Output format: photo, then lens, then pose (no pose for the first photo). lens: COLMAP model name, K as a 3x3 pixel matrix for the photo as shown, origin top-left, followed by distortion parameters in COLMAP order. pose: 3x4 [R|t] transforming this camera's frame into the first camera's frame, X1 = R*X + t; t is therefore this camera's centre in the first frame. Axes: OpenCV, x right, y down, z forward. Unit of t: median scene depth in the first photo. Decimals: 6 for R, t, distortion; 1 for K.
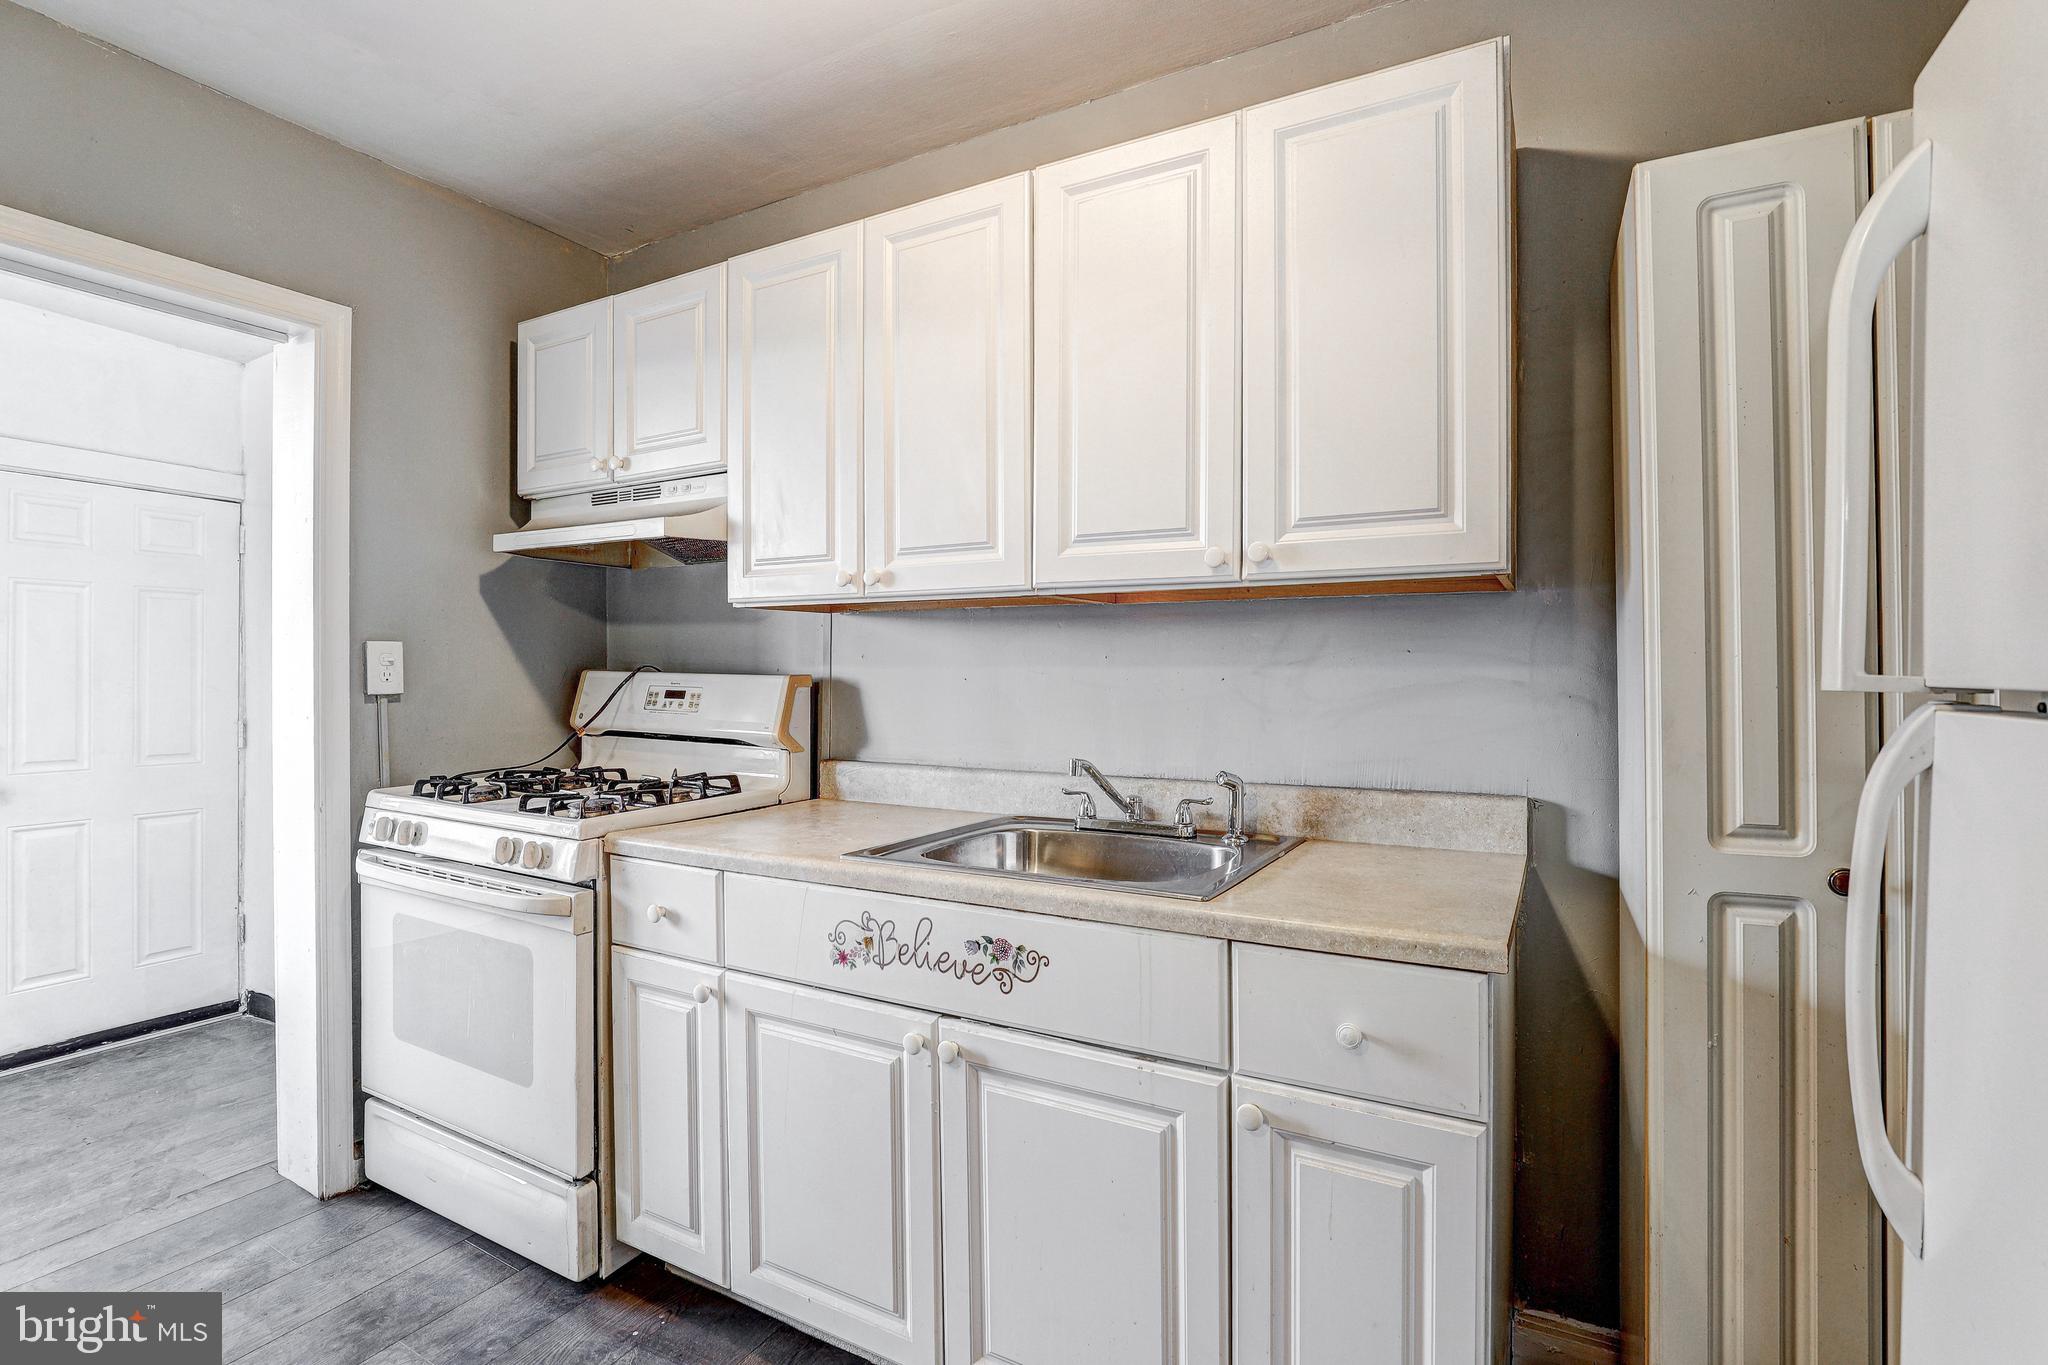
lens RADIAL K [[942.4, 0, 1066.4], [0, 942.4, 675.5], [0, 0, 1]] dist [-0.022550, 0.006404]
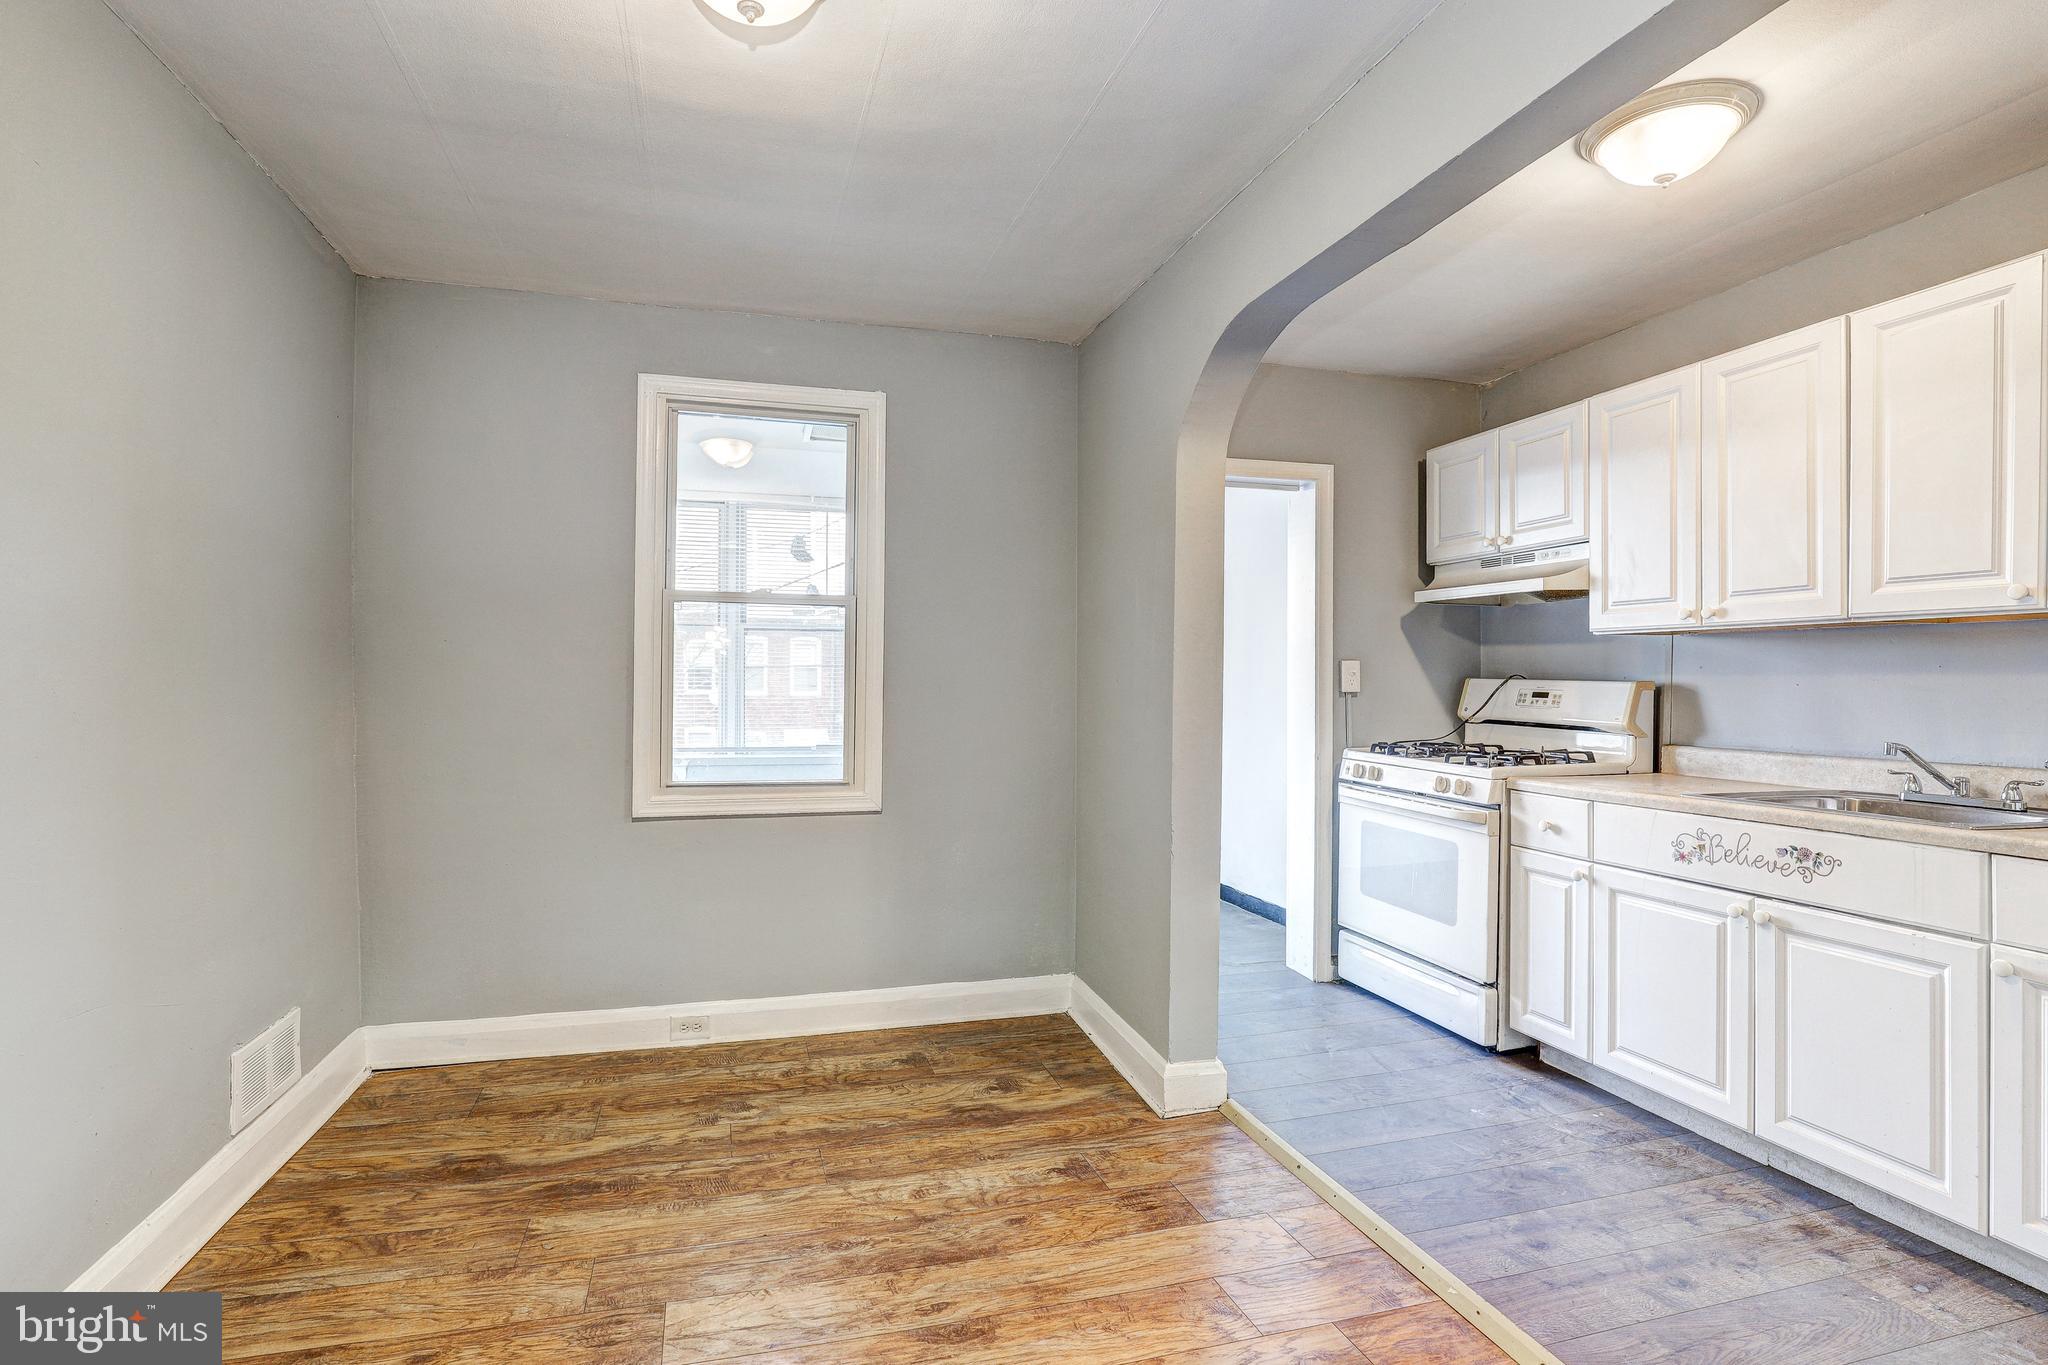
lens RADIAL K [[942.4, 0, 1020.6], [0, 942.4, 693.0], [0, 0, 1]] dist [-0.022550, 0.006404]
pose [[0.675907, 0.012895, -0.736874, 0.136536], [-0.008955, 0.999917, 0.009284, 0.015109], [0.736933, 0.000324, 0.675966, -0.738879]]
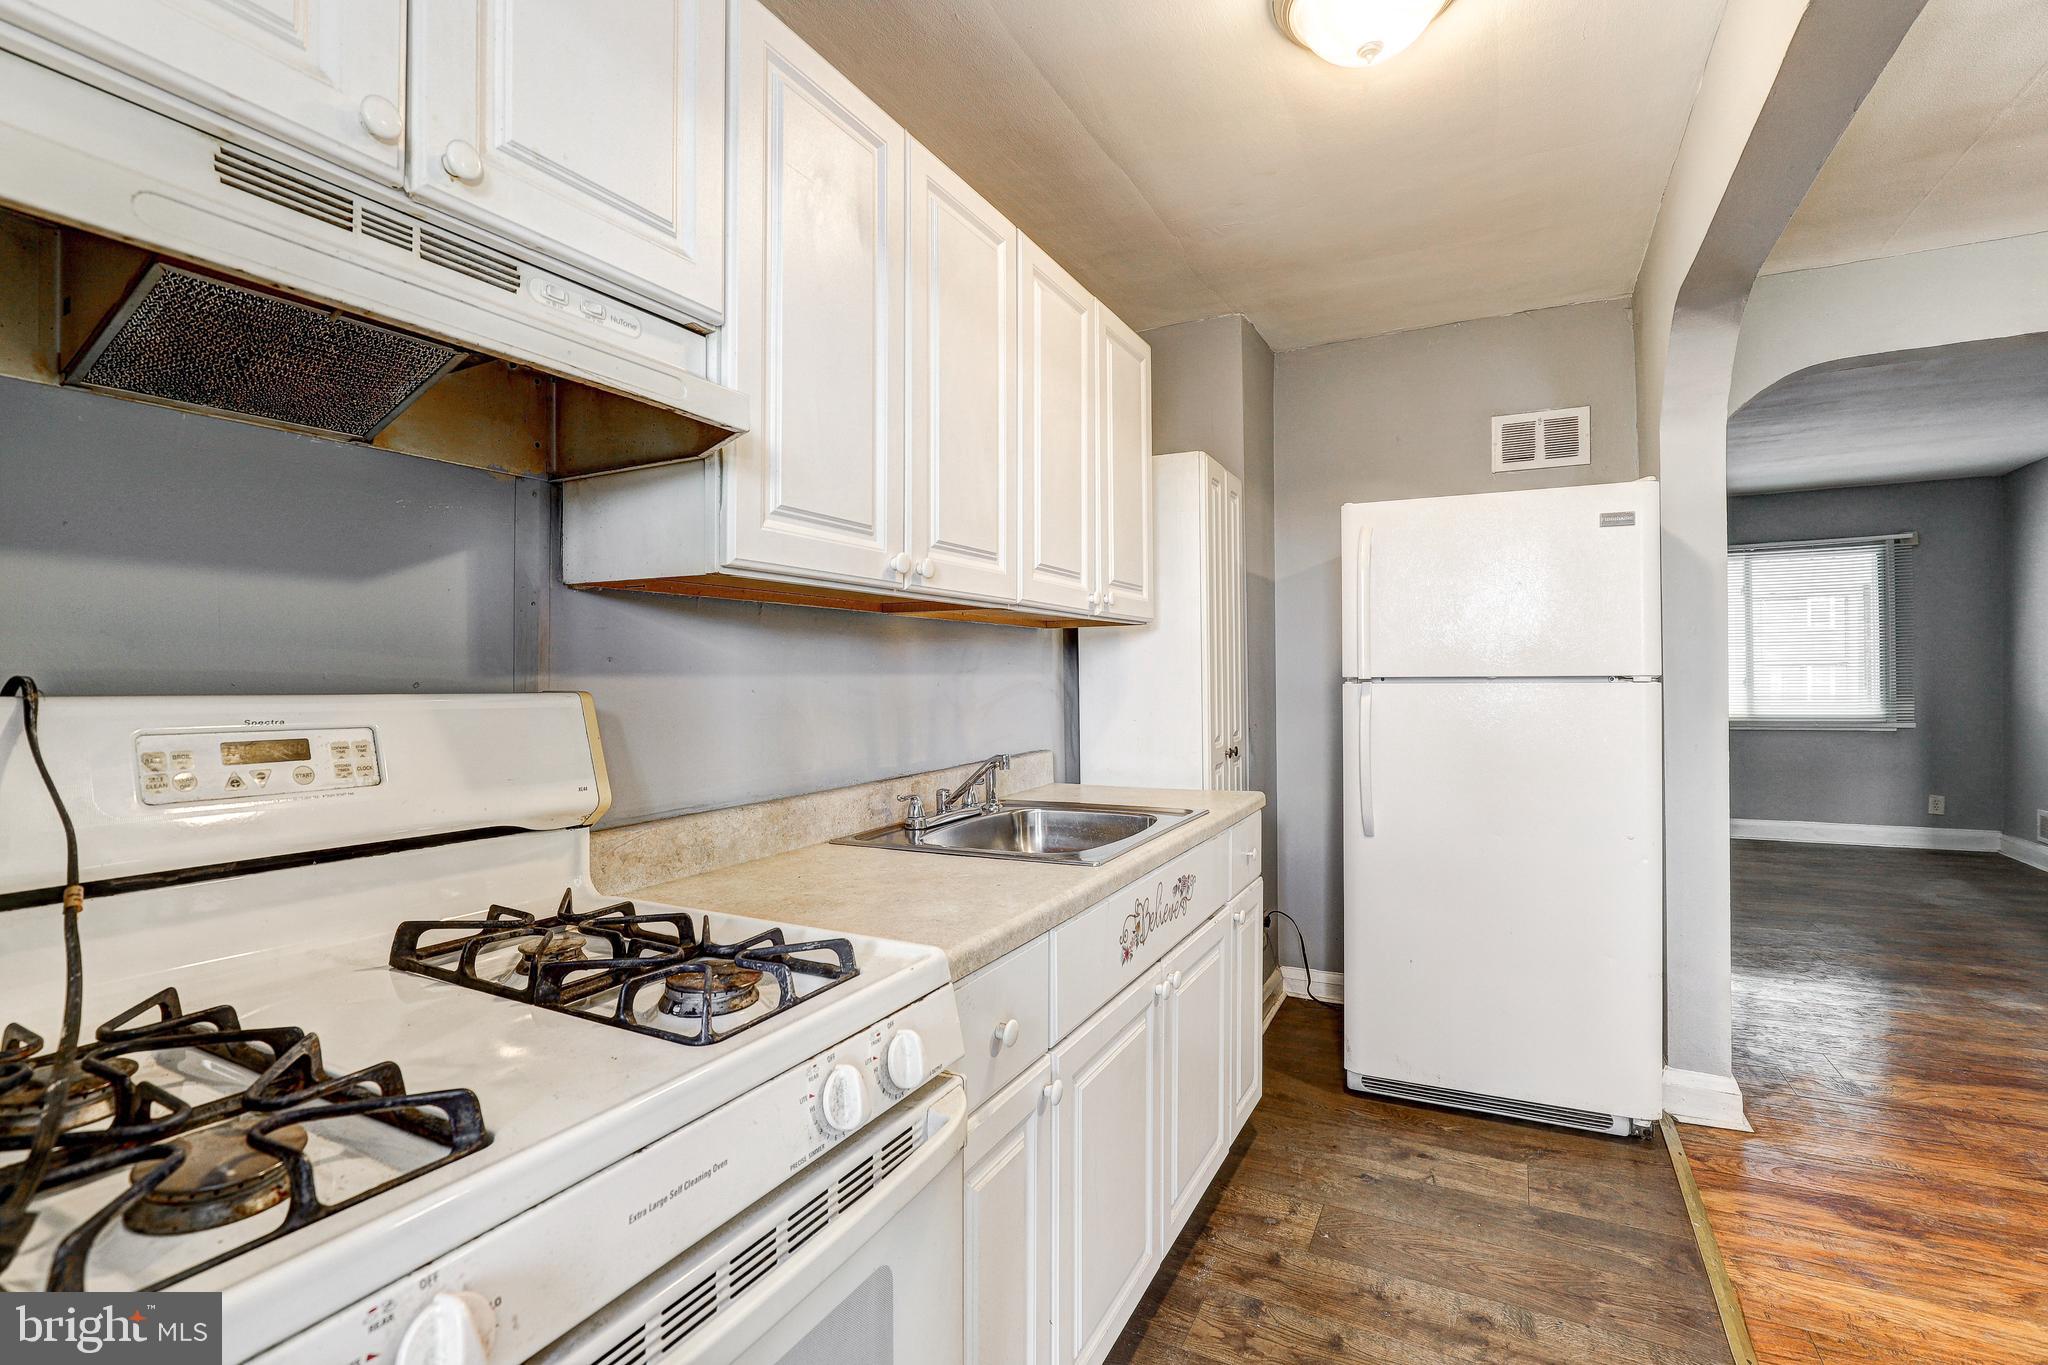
lens RADIAL K [[1056.1, 0, 955.9], [0, 1056.1, 662.7], [0, 0, 1]] dist [0.005394, -0.001809]
pose [[-0.028877, 0.001698, 0.999582, -1.168758], [0.003080, 0.999994, -0.001610, -0.019149], [-0.999578, 0.003033, -0.028882, 1.013043]]
